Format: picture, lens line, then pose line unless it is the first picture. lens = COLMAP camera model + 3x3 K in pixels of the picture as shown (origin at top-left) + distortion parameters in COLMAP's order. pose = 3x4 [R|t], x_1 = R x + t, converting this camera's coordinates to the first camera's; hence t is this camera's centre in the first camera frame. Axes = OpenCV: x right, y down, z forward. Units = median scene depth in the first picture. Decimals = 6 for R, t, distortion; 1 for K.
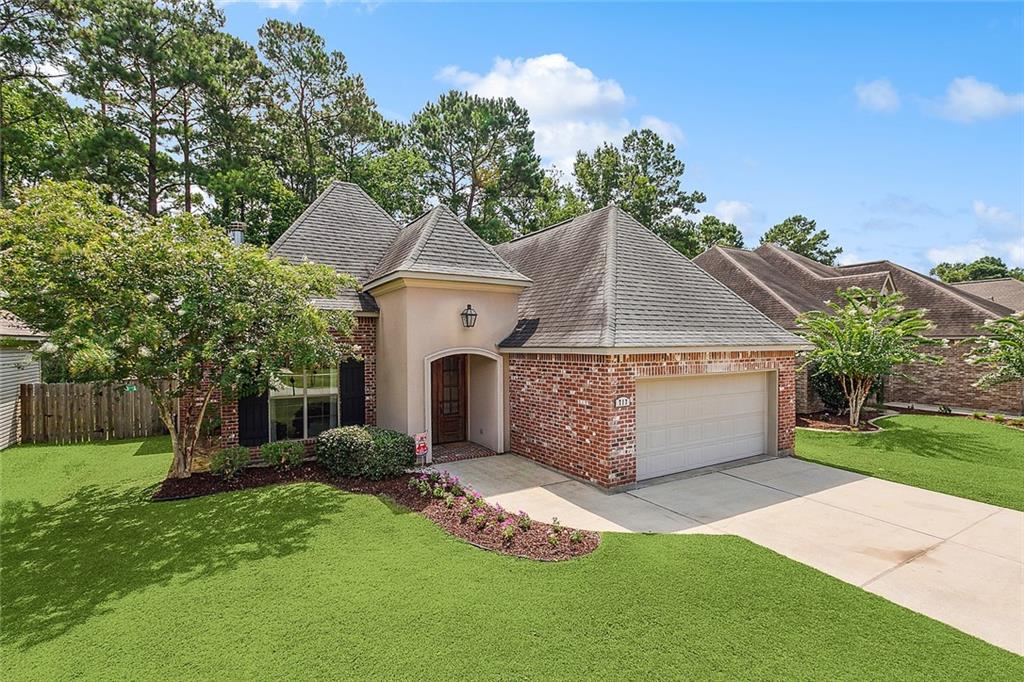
lens RADIAL K [[504.9, 0, 416.9], [0, 504.9, 325.4], [0, 0, 1]] dist [-0.003128, -0.000977]
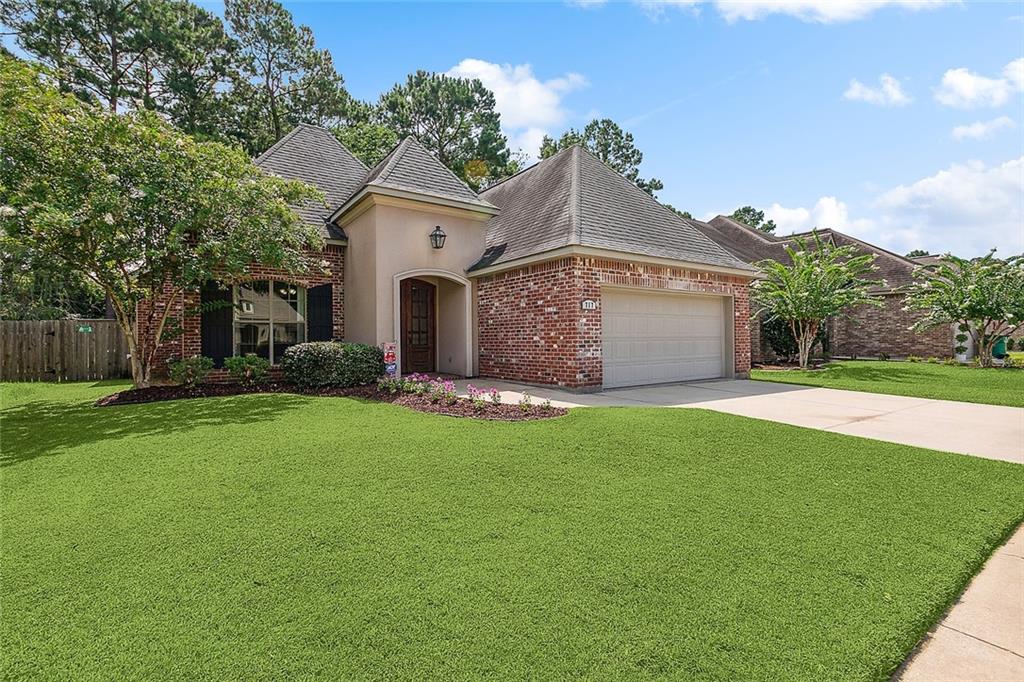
lens RADIAL K [[504.9, 0, 416.9], [0, 504.9, 325.4], [0, 0, 1]] dist [-0.003128, -0.000977]
pose [[0.997829, 0.001239, 0.065841, -0.003522], [0.000423, 0.999682, -0.025228, 0.145111], [-0.065851, 0.025201, 0.997511, 0.005300]]
